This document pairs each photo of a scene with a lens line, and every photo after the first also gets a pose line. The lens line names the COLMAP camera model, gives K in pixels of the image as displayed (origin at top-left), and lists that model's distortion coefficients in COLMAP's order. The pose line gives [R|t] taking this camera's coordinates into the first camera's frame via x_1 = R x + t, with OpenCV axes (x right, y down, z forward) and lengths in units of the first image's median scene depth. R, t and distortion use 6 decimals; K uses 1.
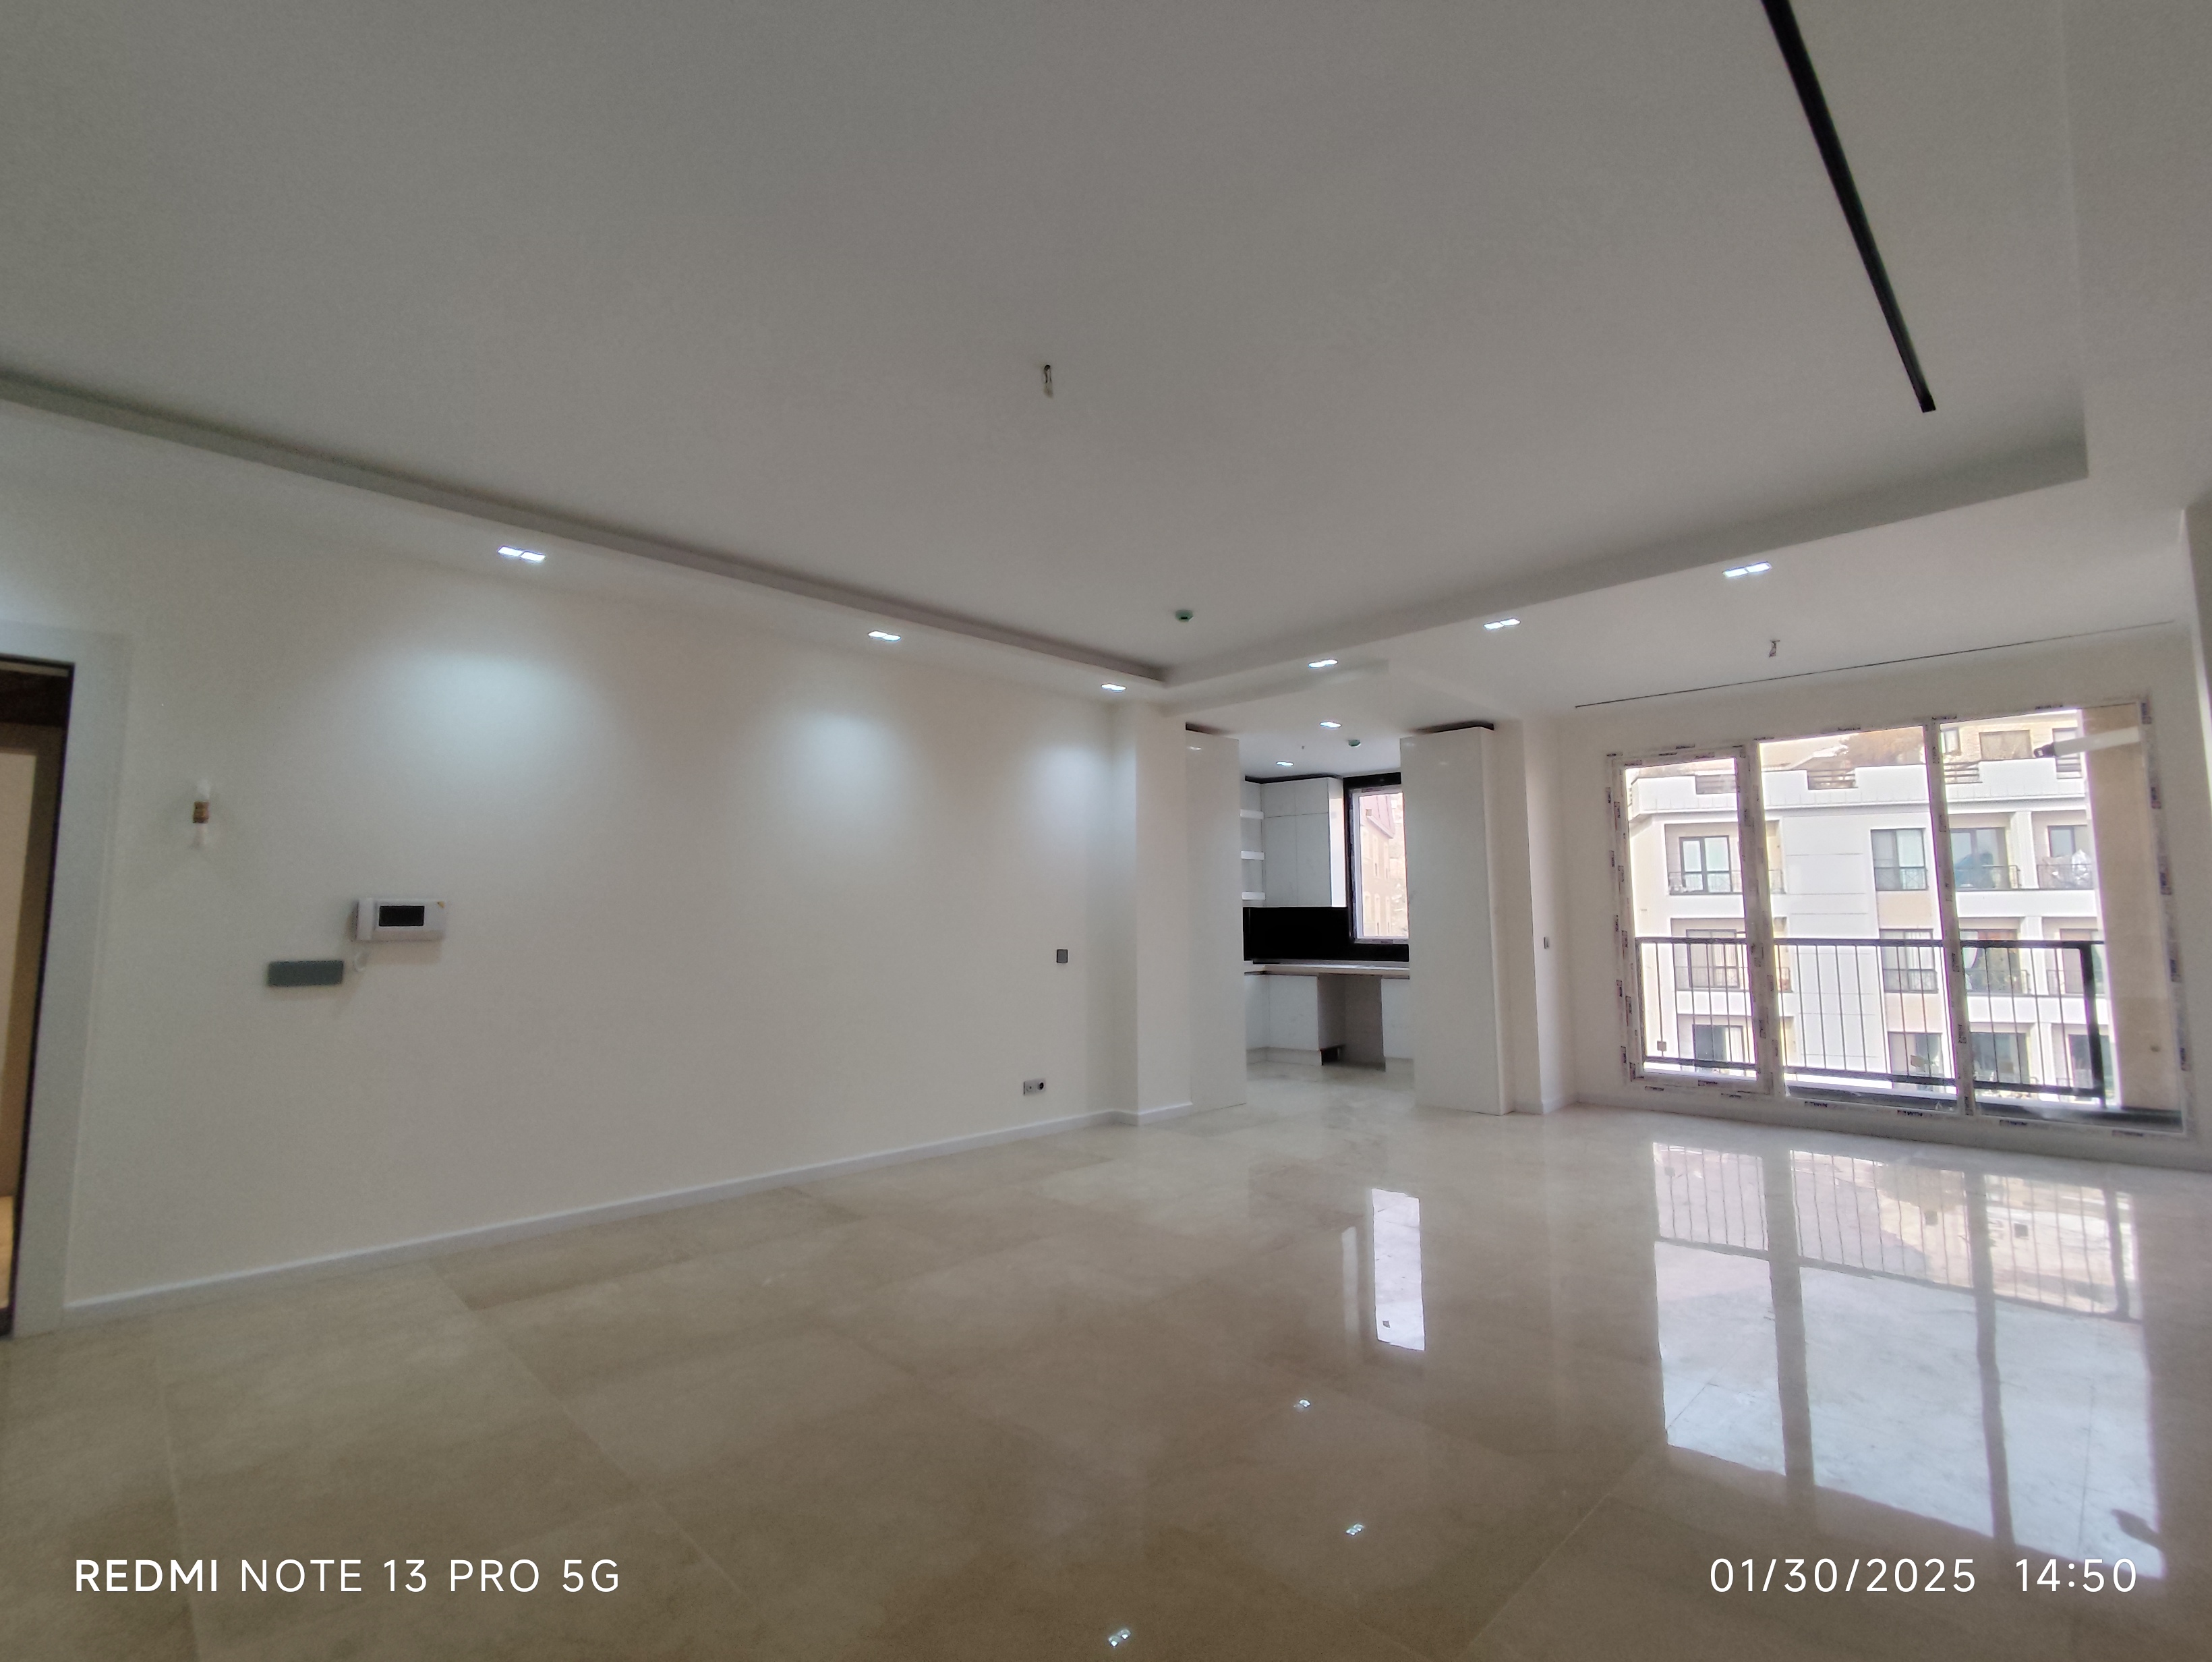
lens RADIAL K [[1002.6, 0, 1106.4], [0, 1002.6, 823.0], [0, 0, 1]] dist [-0.004081, -0.001703]
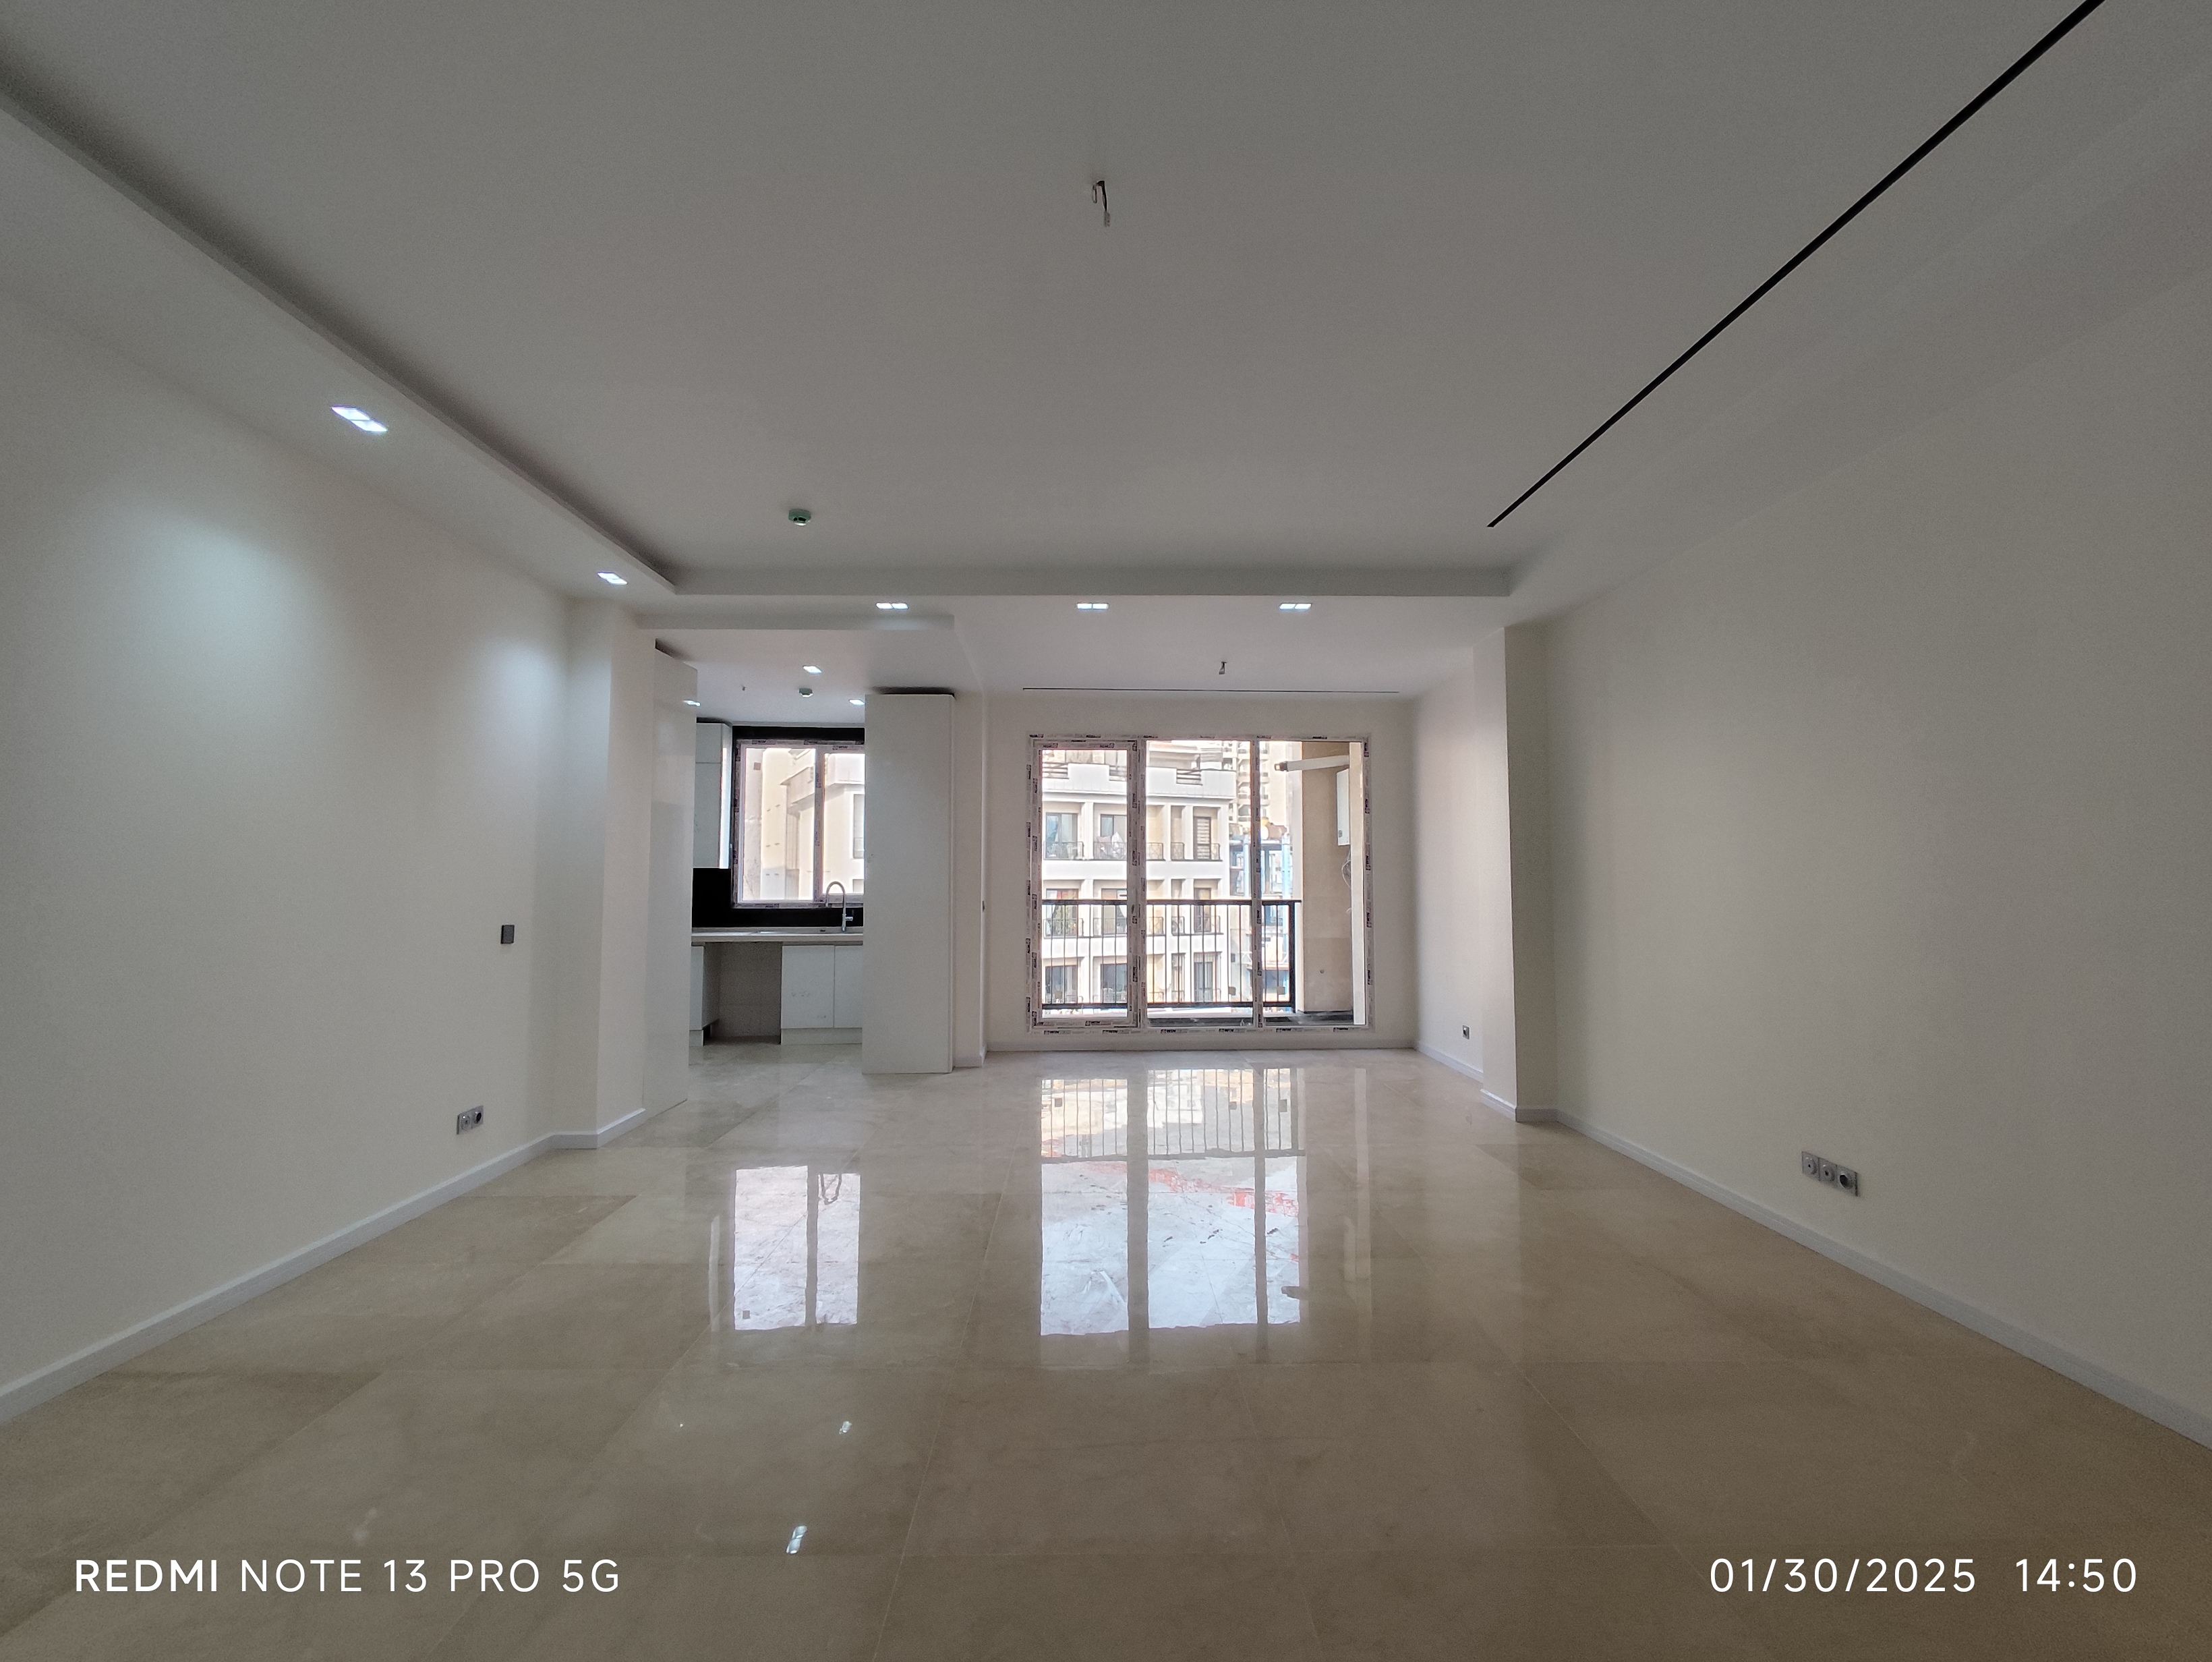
lens RADIAL K [[1002.6, 0, 1106.9], [0, 1002.6, 826.8], [0, 0, 1]] dist [-0.004081, -0.001703]
pose [[0.689318, 0.043550, 0.723149, -0.253089], [-0.075775, 0.997050, 0.012186, 0.013324], [-0.720485, -0.063197, 0.690585, 0.182986]]
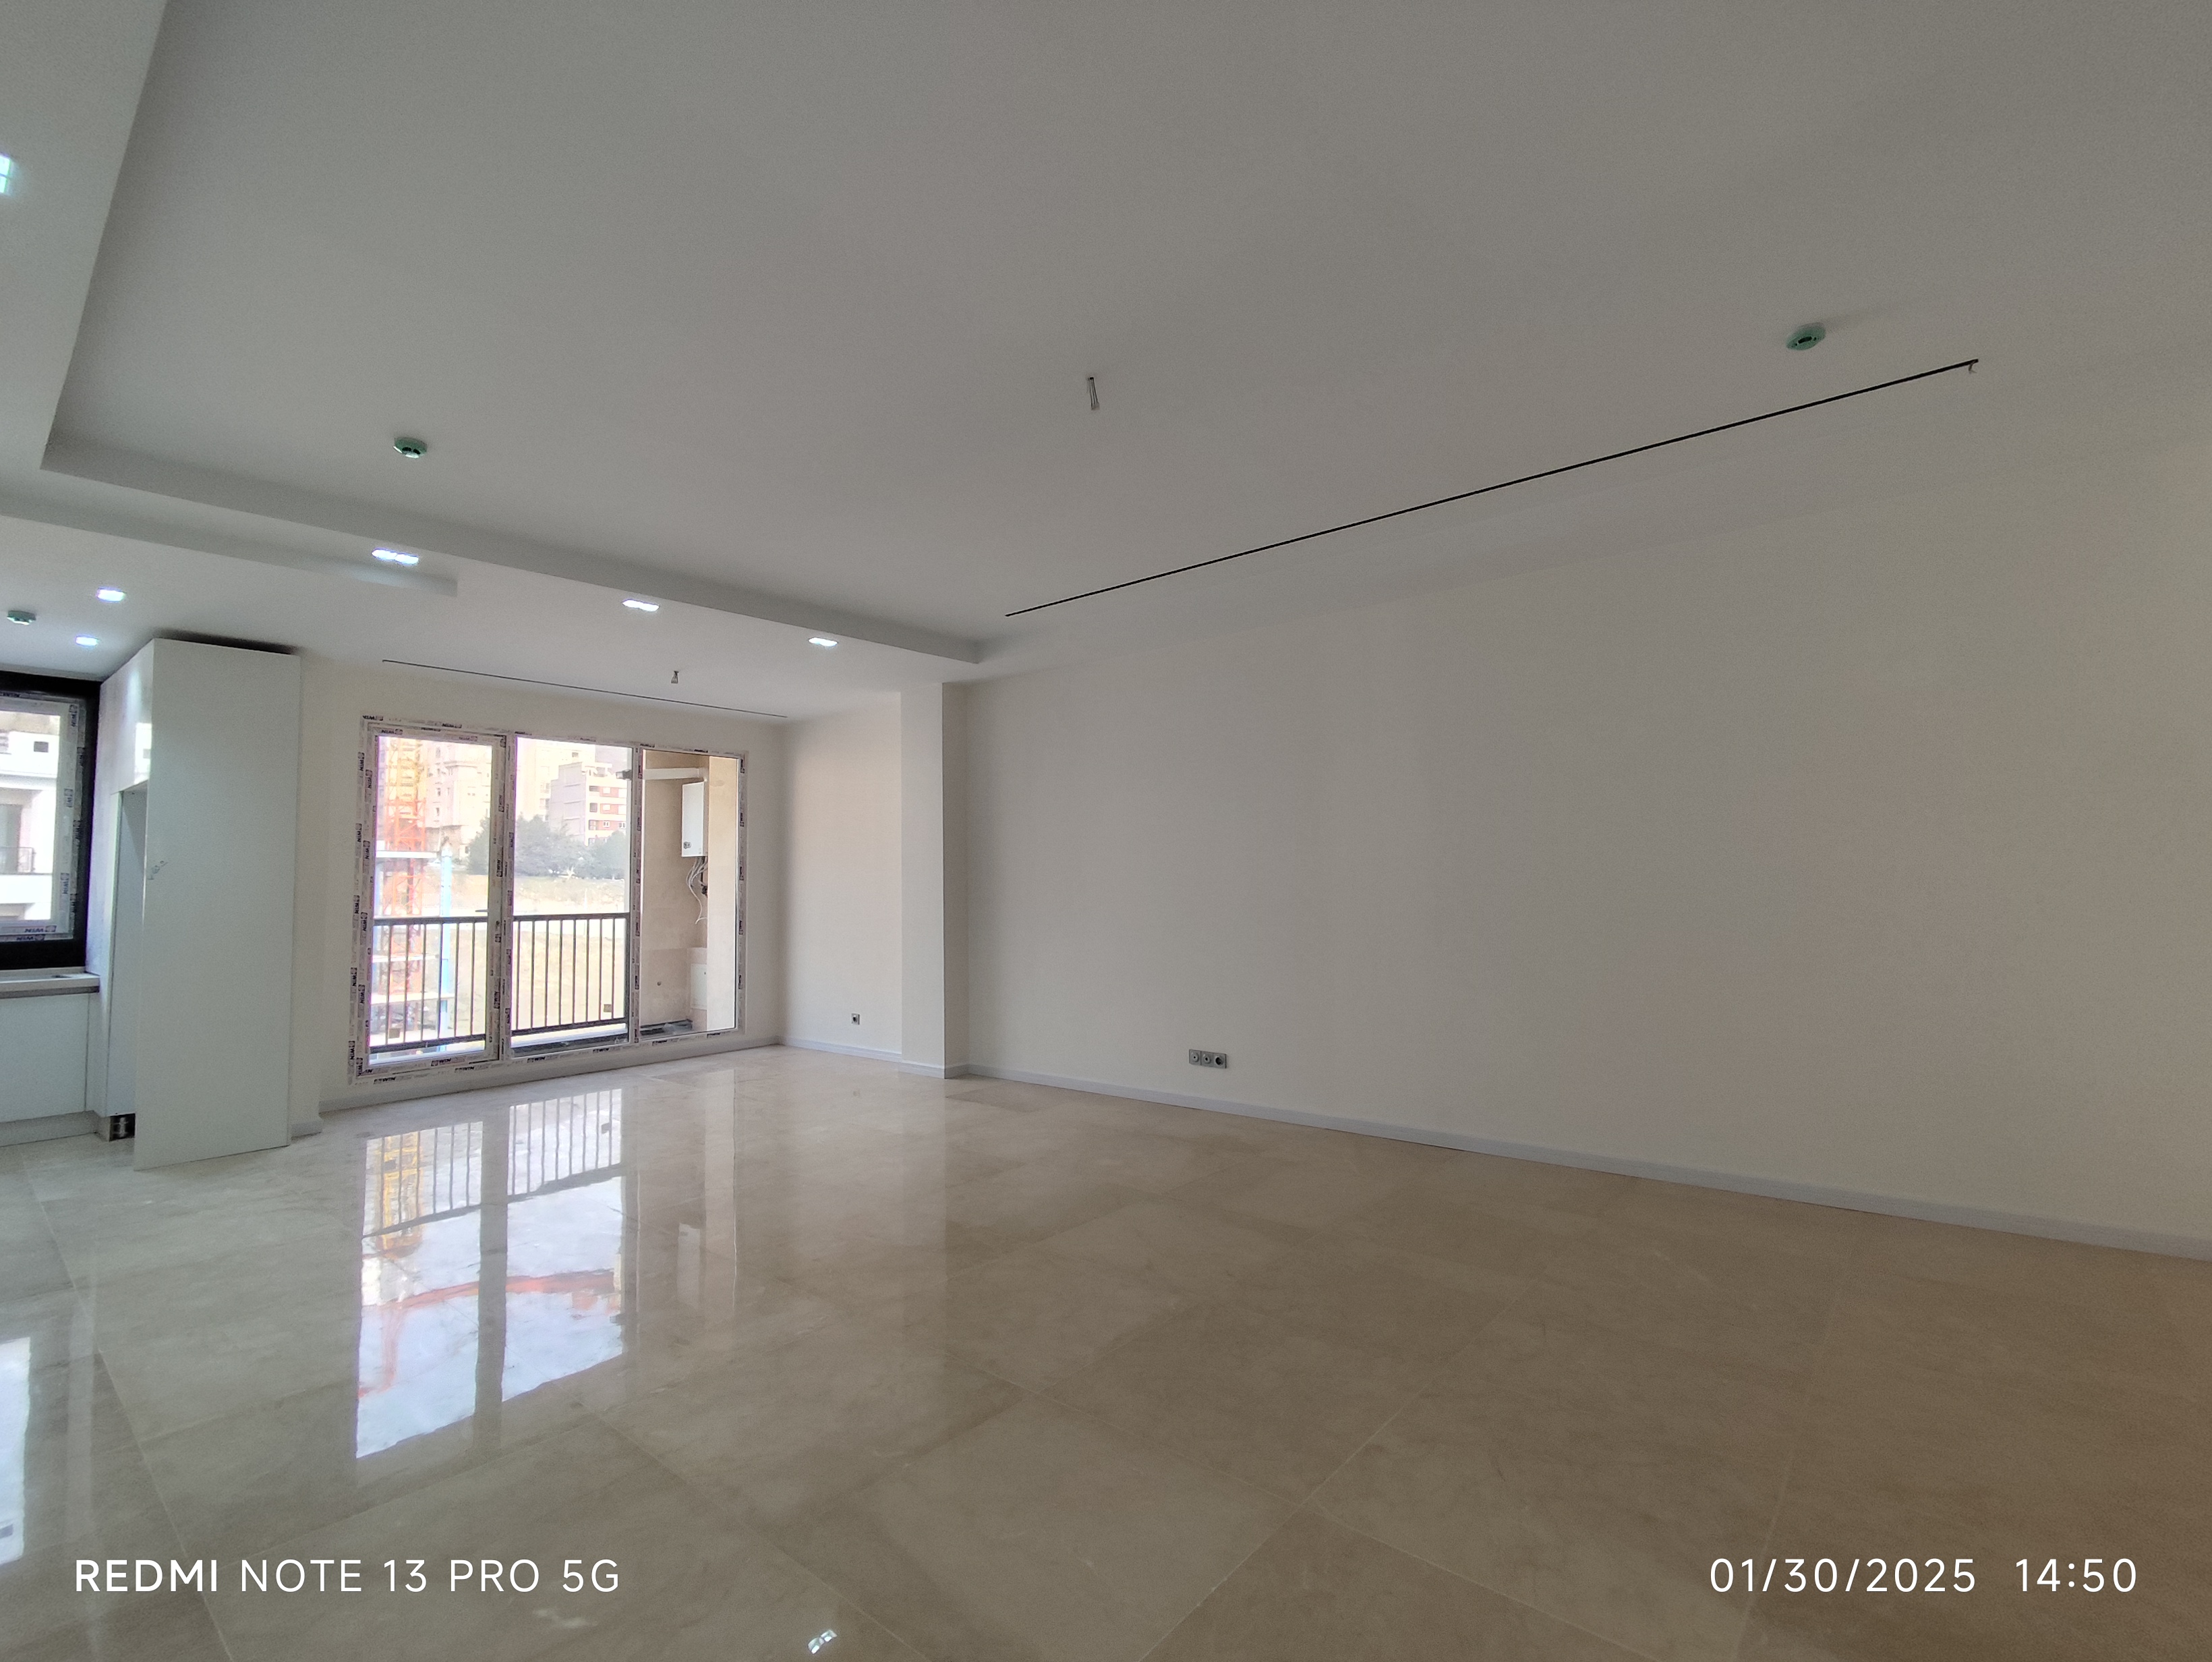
lens RADIAL K [[1002.6, 0, 1105.9], [0, 1002.6, 823.4], [0, 0, 1]] dist [-0.004081, -0.001703]
pose [[-0.088979, 0.069377, 0.993614, -0.471189], [-0.082138, 0.993662, -0.076736, 0.043993], [-0.992641, -0.088442, -0.082717, 0.437899]]
